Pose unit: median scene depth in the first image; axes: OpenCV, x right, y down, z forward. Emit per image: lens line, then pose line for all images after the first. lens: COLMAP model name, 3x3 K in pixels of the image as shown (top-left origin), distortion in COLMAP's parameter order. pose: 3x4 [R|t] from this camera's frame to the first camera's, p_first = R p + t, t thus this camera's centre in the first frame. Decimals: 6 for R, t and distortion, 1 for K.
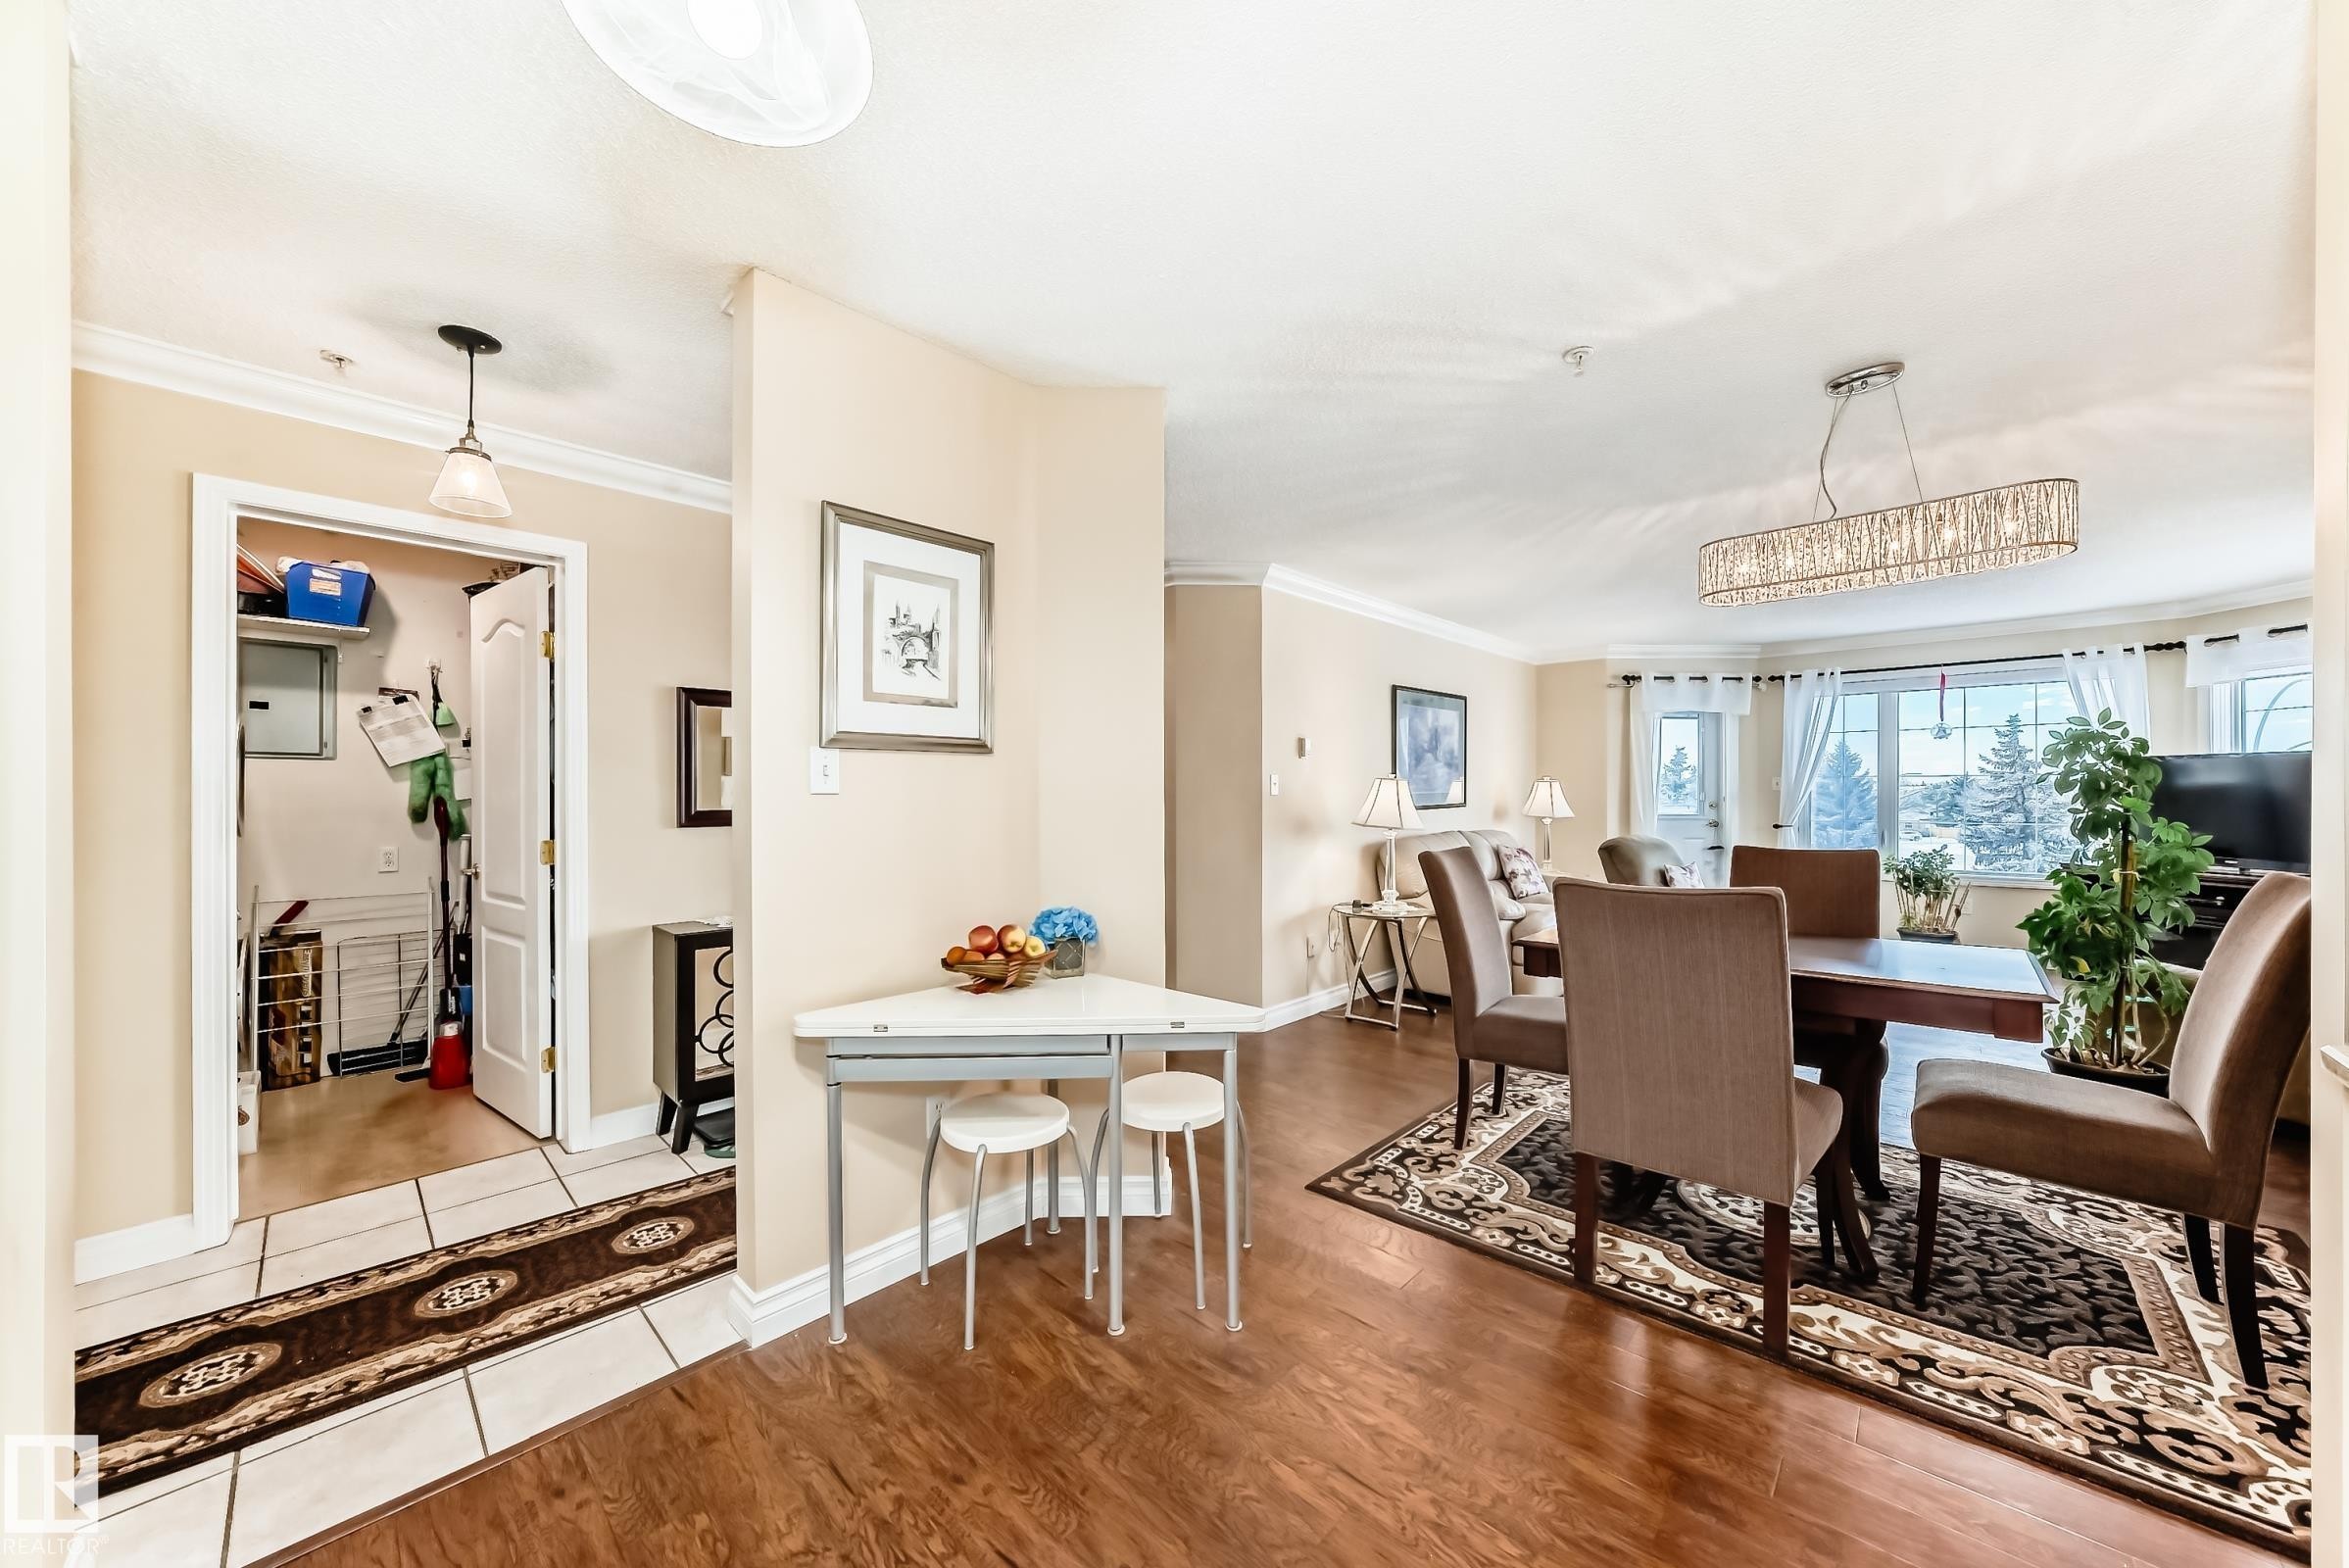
lens RADIAL K [[821.3, 0, 1184.4], [0, 821.3, 797.4], [0, 0, 1]] dist [-0.013224, 0.001262]
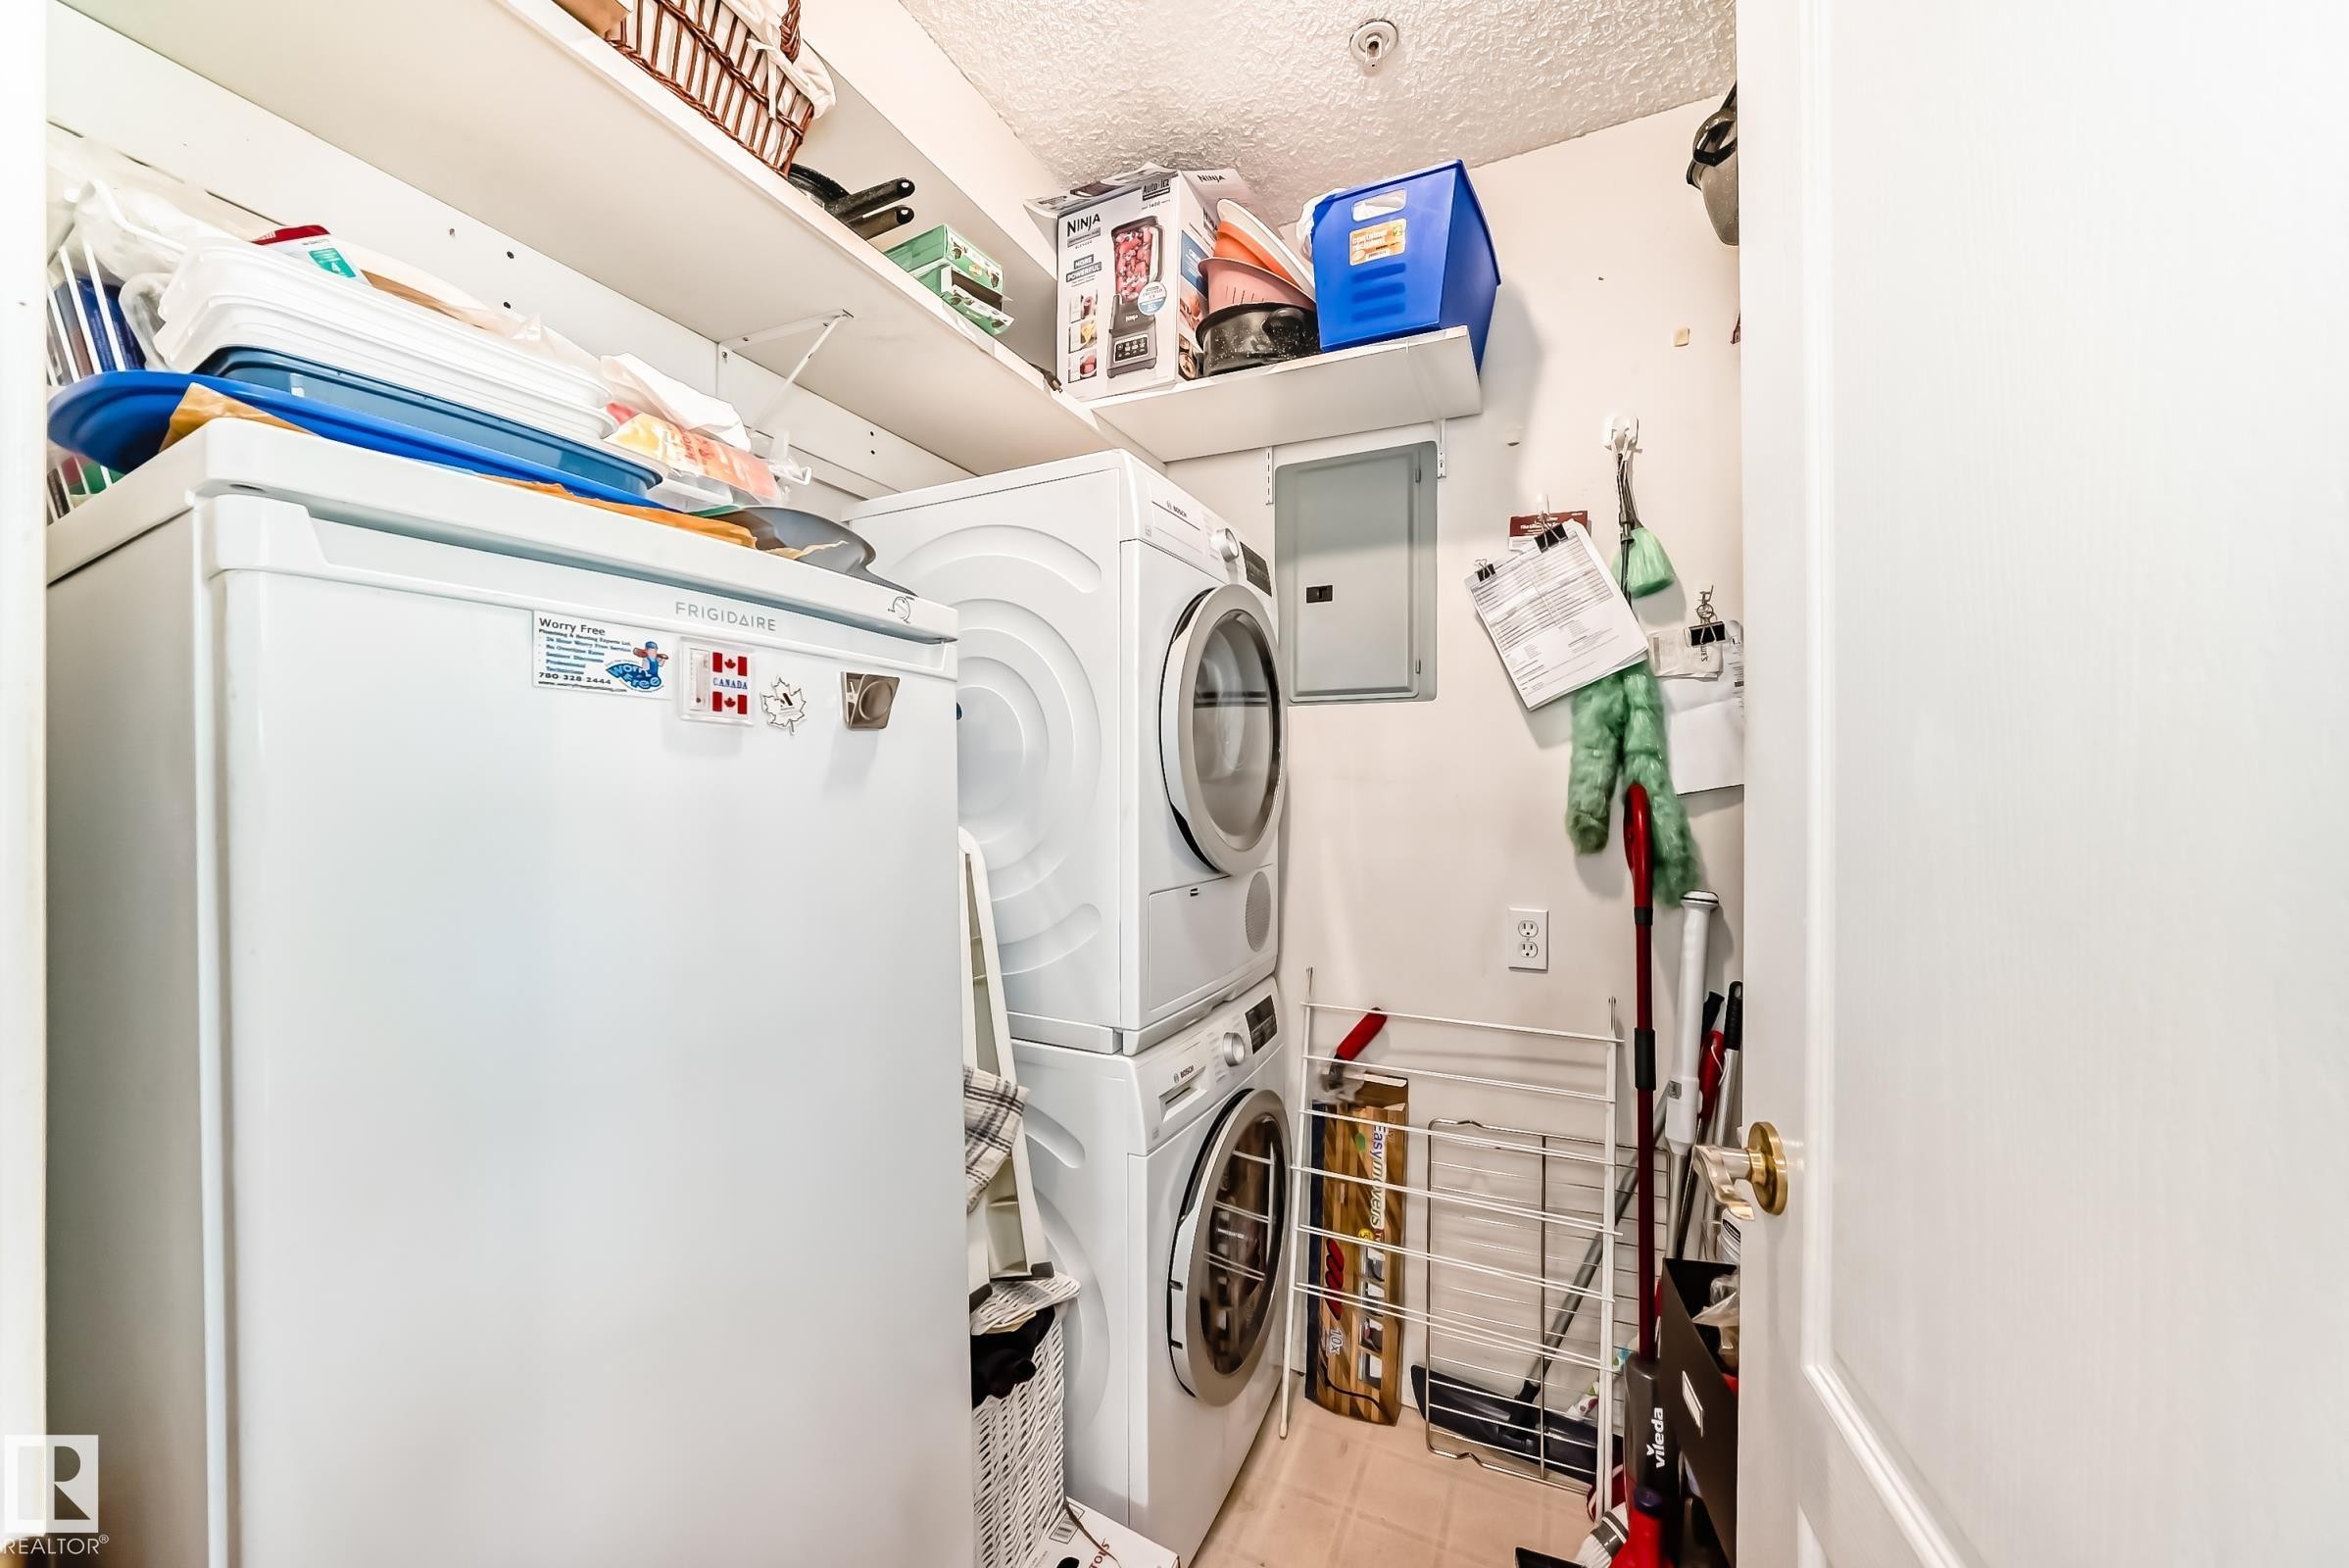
lens RADIAL K [[821.3, 0, 1189.8], [0, 821.3, 789.0], [0, 0, 1]] dist [-0.013224, 0.001262]
pose [[0.312605, 0.010651, -0.949824, -0.651024], [0.000620, 0.999935, 0.011417, -0.003144], [0.949883, -0.004158, 0.312578, 0.718191]]
